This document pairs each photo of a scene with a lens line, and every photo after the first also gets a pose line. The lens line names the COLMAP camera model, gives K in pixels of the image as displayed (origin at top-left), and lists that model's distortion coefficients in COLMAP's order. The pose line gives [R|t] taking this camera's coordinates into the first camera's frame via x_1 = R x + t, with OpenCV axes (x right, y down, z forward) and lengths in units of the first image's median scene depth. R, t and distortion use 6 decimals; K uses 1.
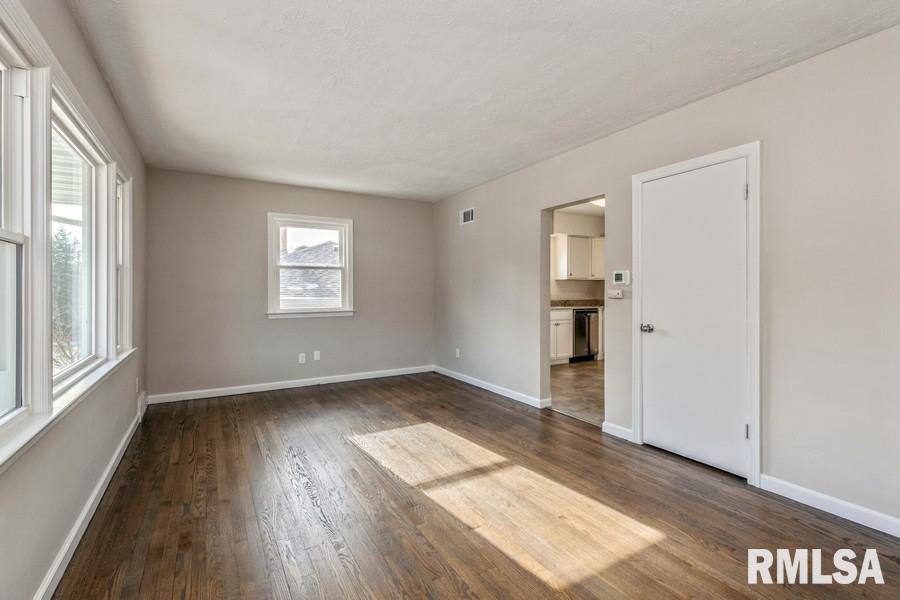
lens RADIAL K [[402.1, 0, 450.0], [0, 402.1, 300.0], [0, 0, 1]] dist [0.001910, 0.000167]
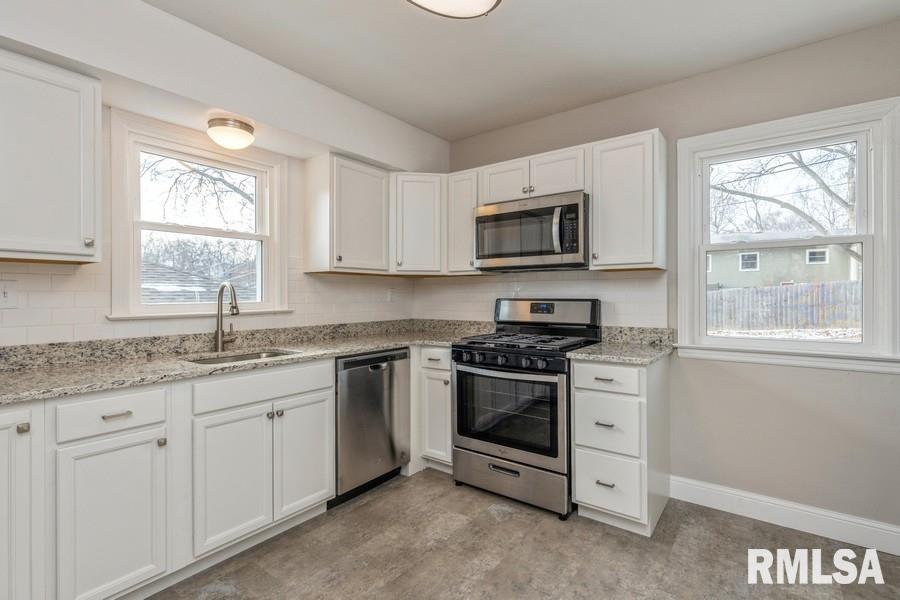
lens RADIAL K [[407.6, 0, 450.0], [0, 407.6, 300.0], [0, 0, 1]] dist [-0.004161, -0.000367]
pose [[0.928498, -0.003645, 0.371320, 0.248852], [0.006554, 0.999957, -0.006574, -0.020676], [-0.371280, 0.008537, 0.928482, 0.596227]]
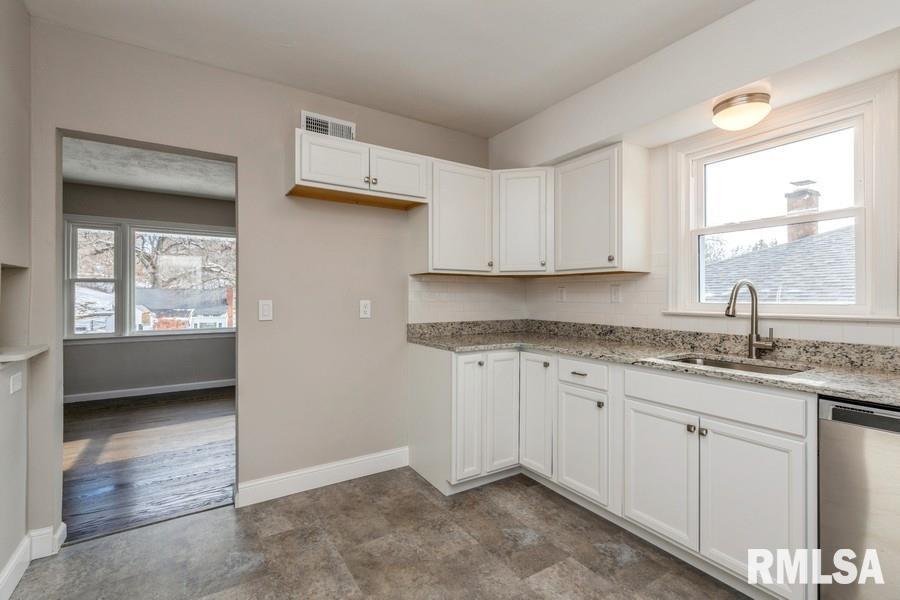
lens RADIAL K [[402.1, 0, 450.0], [0, 402.1, 300.0], [0, 0, 1]] dist [0.001910, 0.000167]
pose [[0.031956, 0.013722, -0.999395, 0.475596], [-0.019739, 0.999719, 0.013095, -0.023463], [0.999294, 0.019309, 0.032218, 0.741973]]
